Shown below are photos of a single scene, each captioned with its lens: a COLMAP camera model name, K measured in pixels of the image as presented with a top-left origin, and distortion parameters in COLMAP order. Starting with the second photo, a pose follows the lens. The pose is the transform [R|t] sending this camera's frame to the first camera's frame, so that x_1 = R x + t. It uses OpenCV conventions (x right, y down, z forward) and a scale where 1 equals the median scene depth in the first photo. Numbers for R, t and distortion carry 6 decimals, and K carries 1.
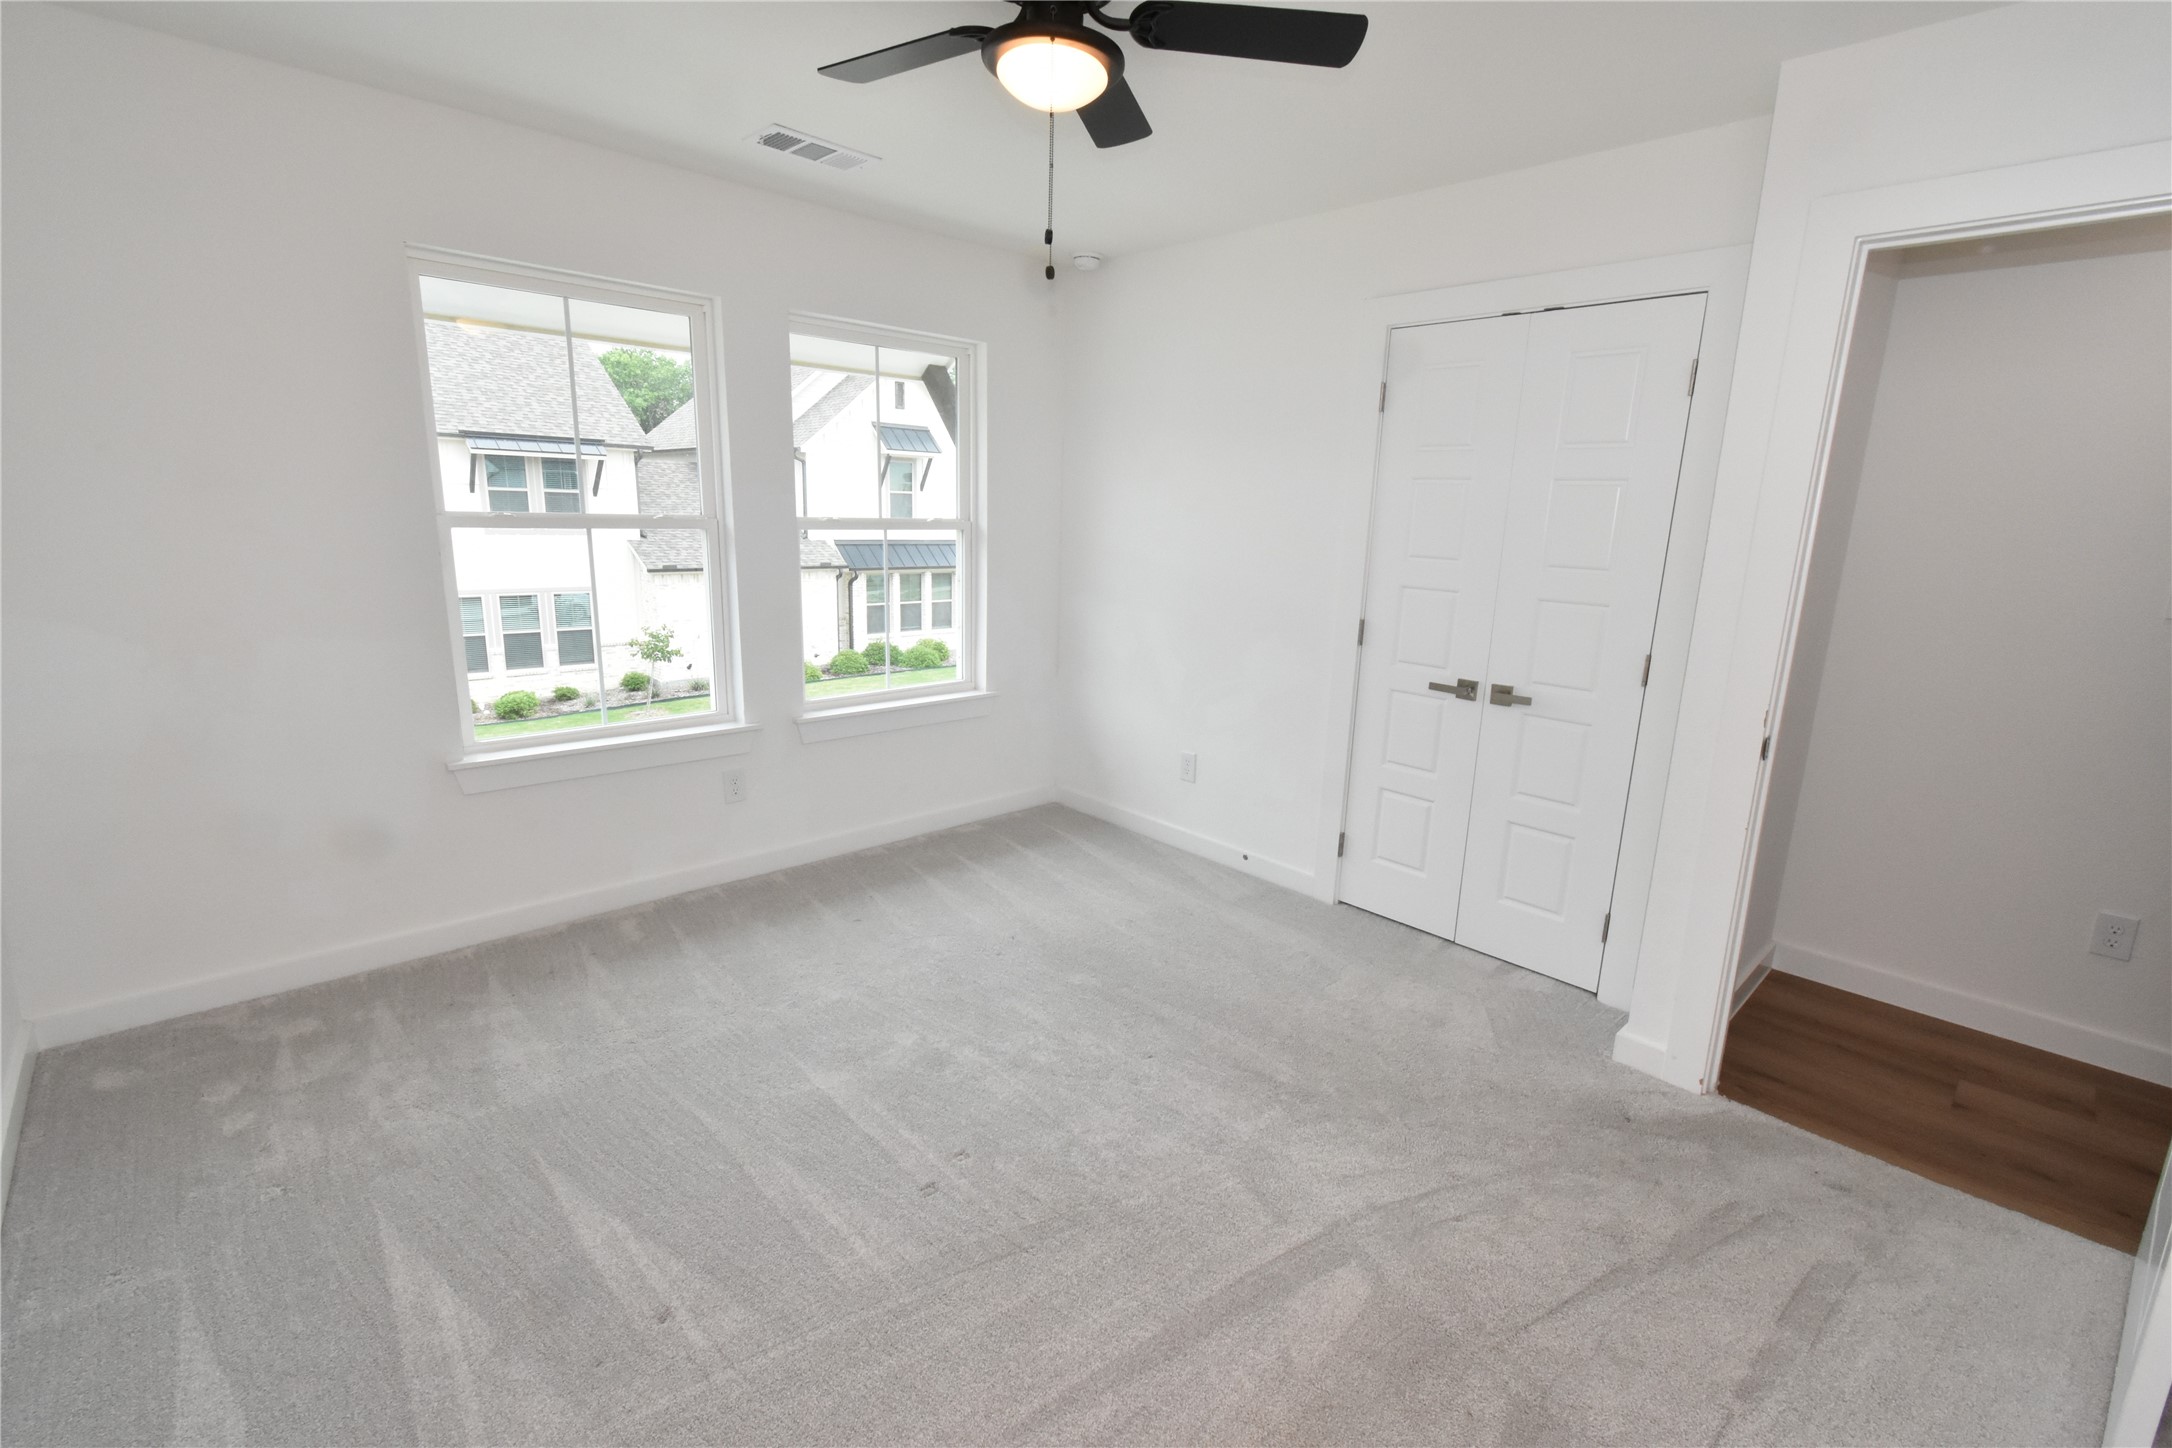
lens RADIAL K [[964.5, 0, 1088.0], [0, 964.5, 722.2], [0, 0, 1]] dist [0.011874, -0.005961]
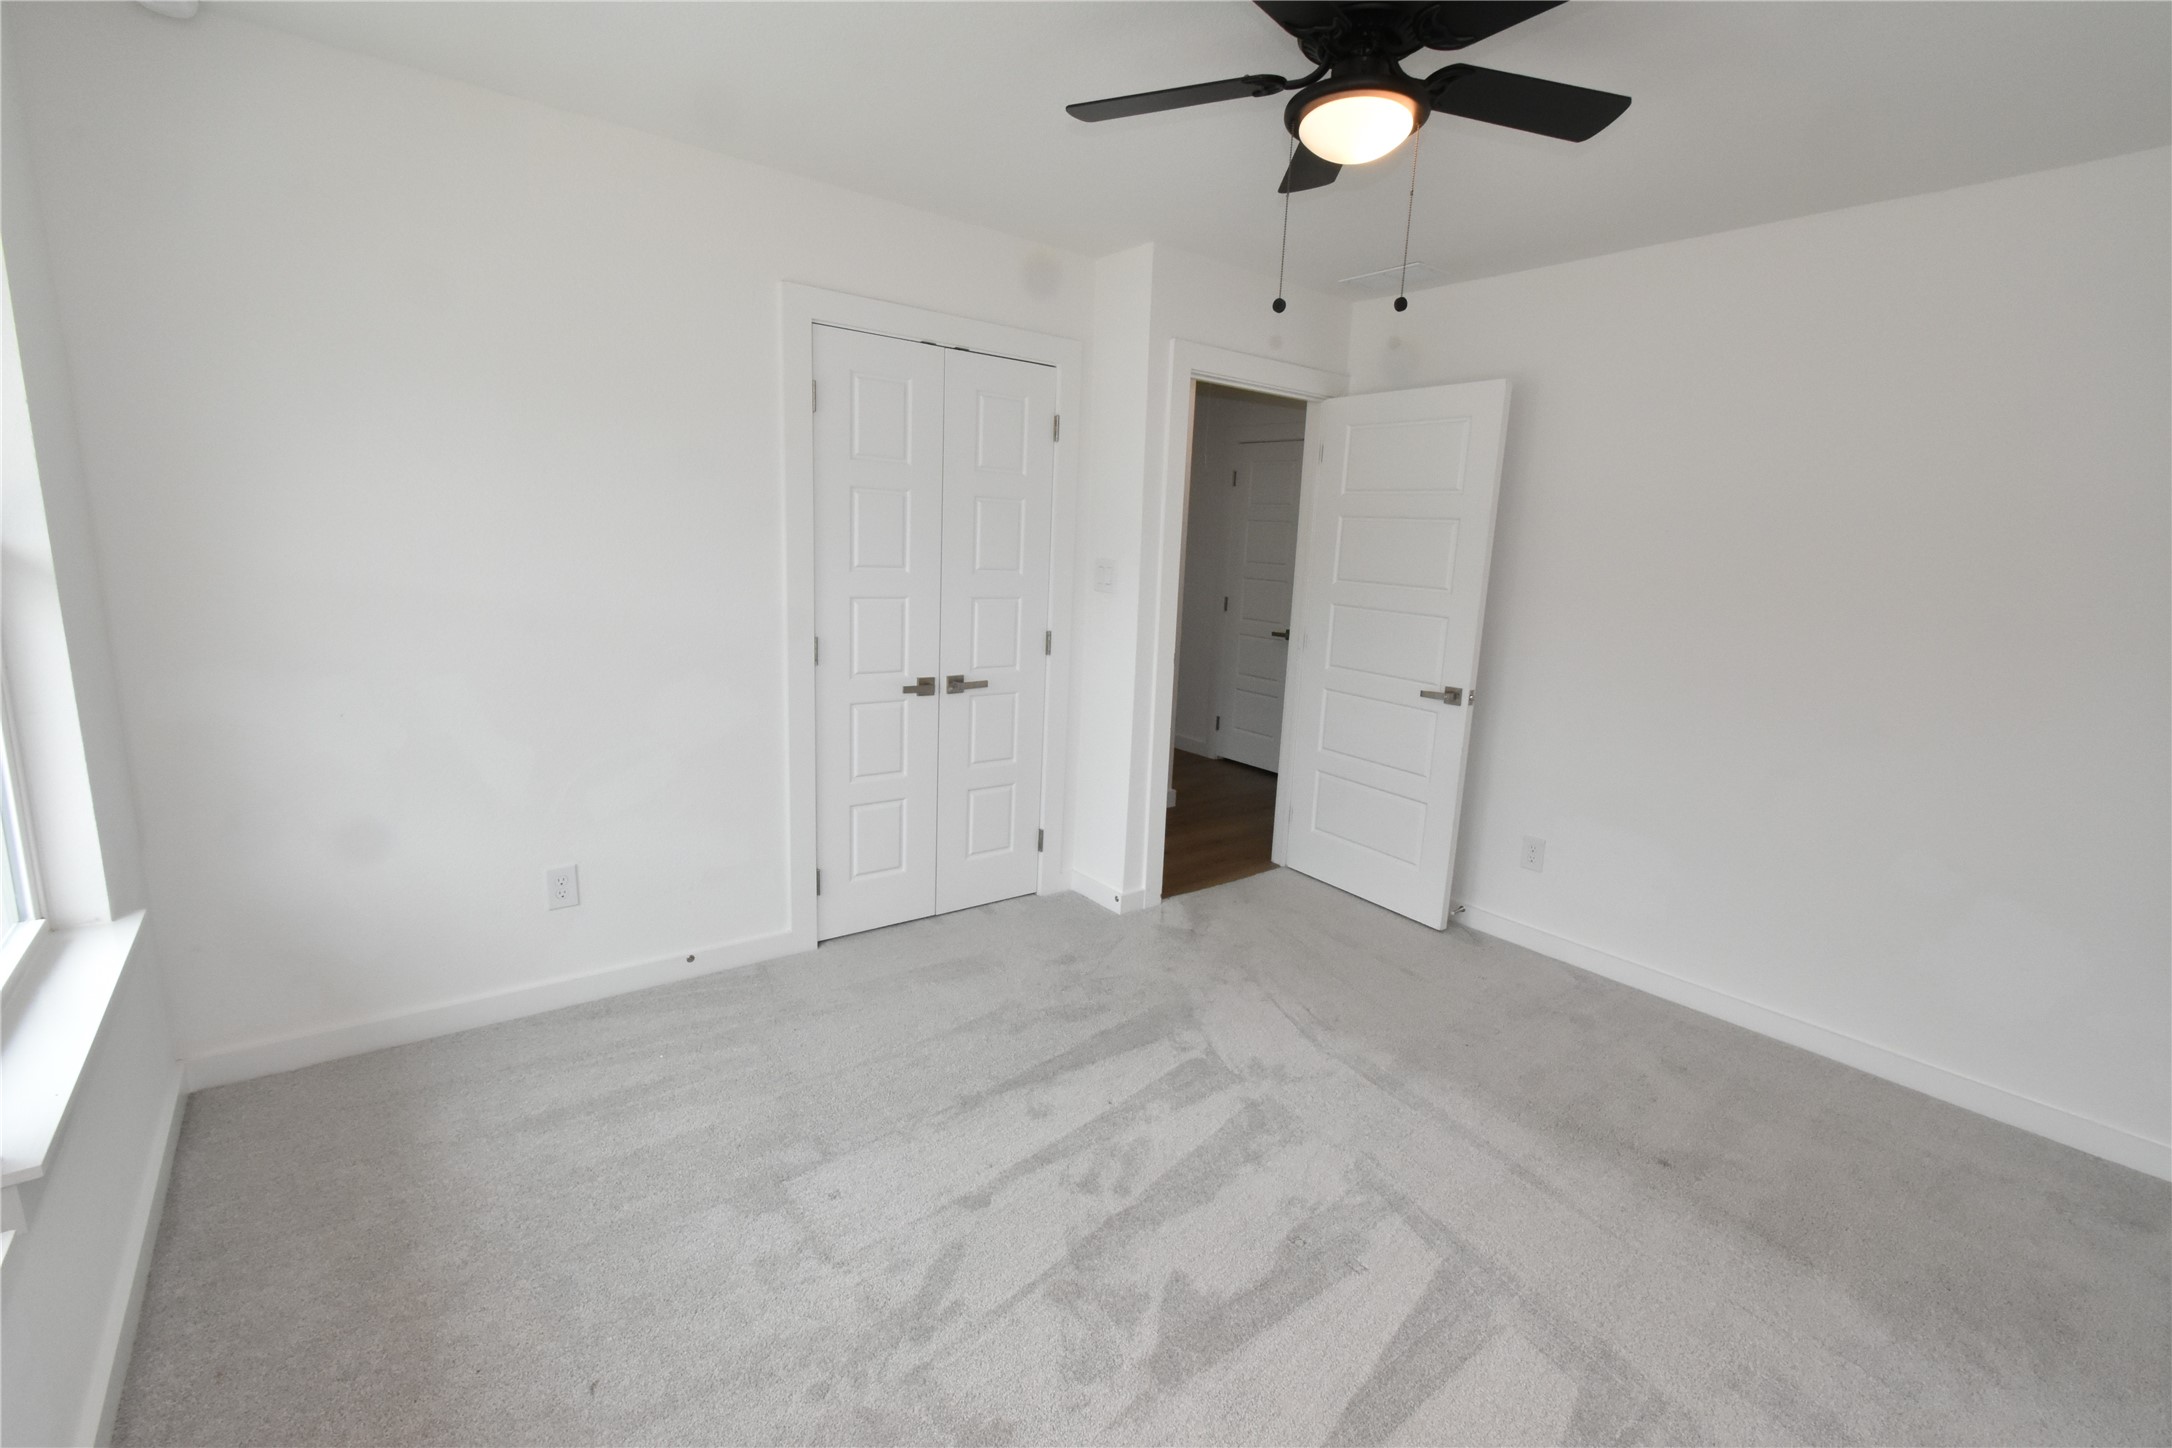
lens RADIAL K [[964.5, 0, 1088.0], [0, 964.5, 722.2], [0, 0, 1]] dist [0.011874, -0.005961]
pose [[0.087447, -0.217702, 0.972090, -0.661283], [0.171608, 0.964532, 0.200572, -0.182909], [-0.981277, 0.149279, 0.121705, 0.702646]]
